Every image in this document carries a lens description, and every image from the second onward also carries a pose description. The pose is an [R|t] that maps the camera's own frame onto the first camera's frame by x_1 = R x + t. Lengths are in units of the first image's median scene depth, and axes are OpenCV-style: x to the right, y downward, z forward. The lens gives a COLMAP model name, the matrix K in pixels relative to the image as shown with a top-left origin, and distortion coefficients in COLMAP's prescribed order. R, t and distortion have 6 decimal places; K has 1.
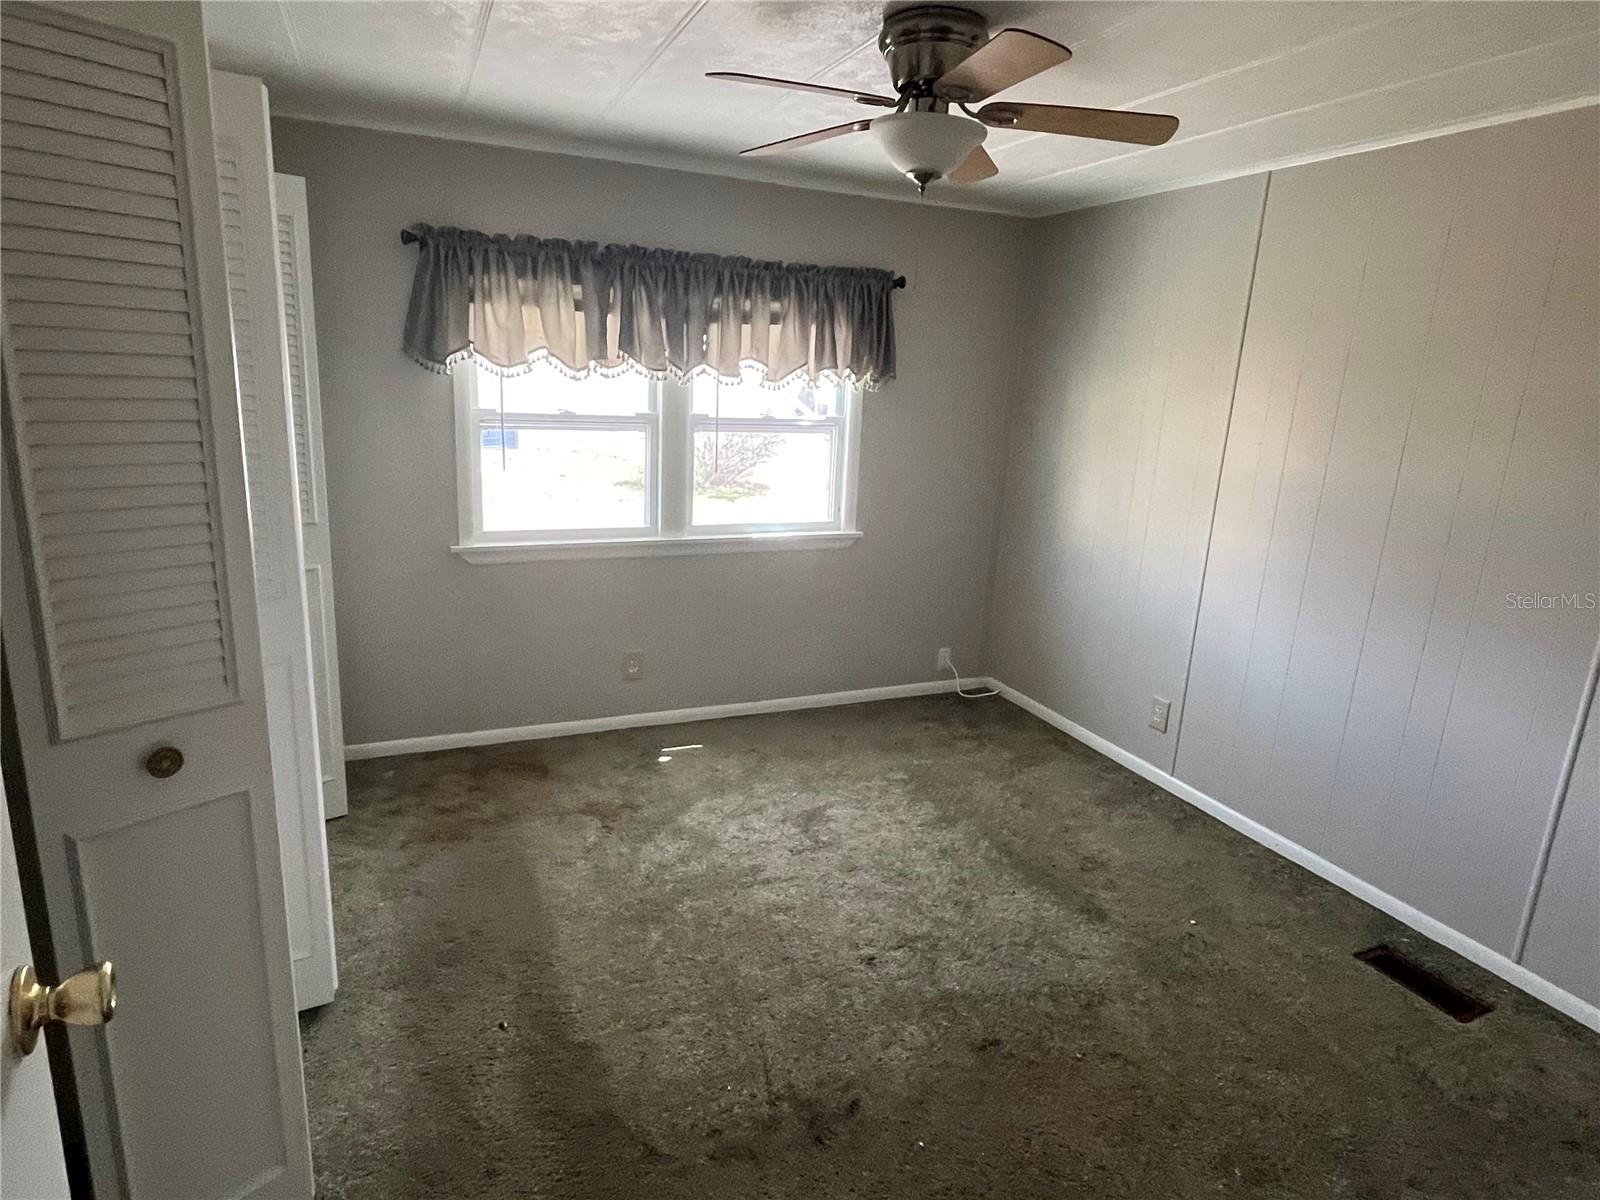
lens RADIAL K [[901.7, 0, 802.8], [0, 901.7, 598.0], [0, 0, 1]] dist [-0.001100, -0.001429]
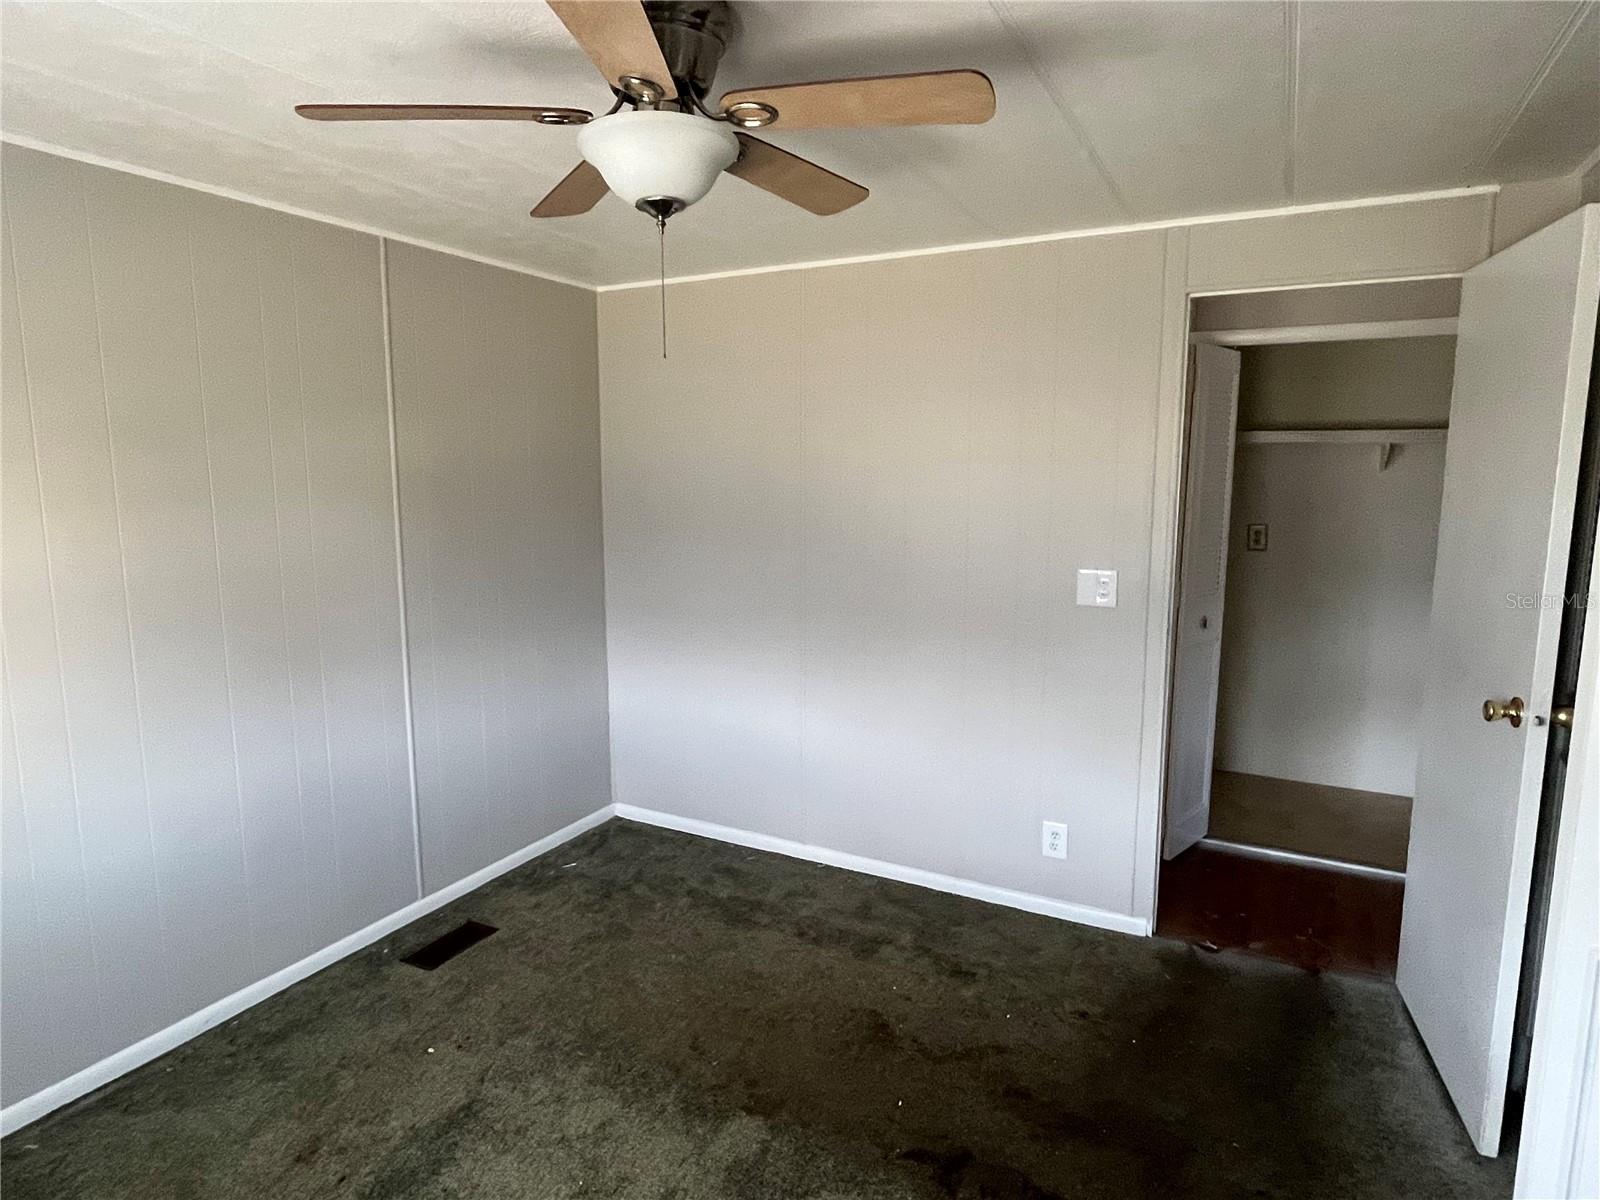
lens RADIAL K [[901.7, 0, 799.1], [0, 901.7, 595.7], [0, 0, 1]] dist [-0.001100, -0.001429]
pose [[-0.614675, -0.160998, 0.772175, -0.412831], [0.155040, 0.935191, 0.318404, -0.293919], [-0.773393, 0.315433, -0.549877, 1.090594]]
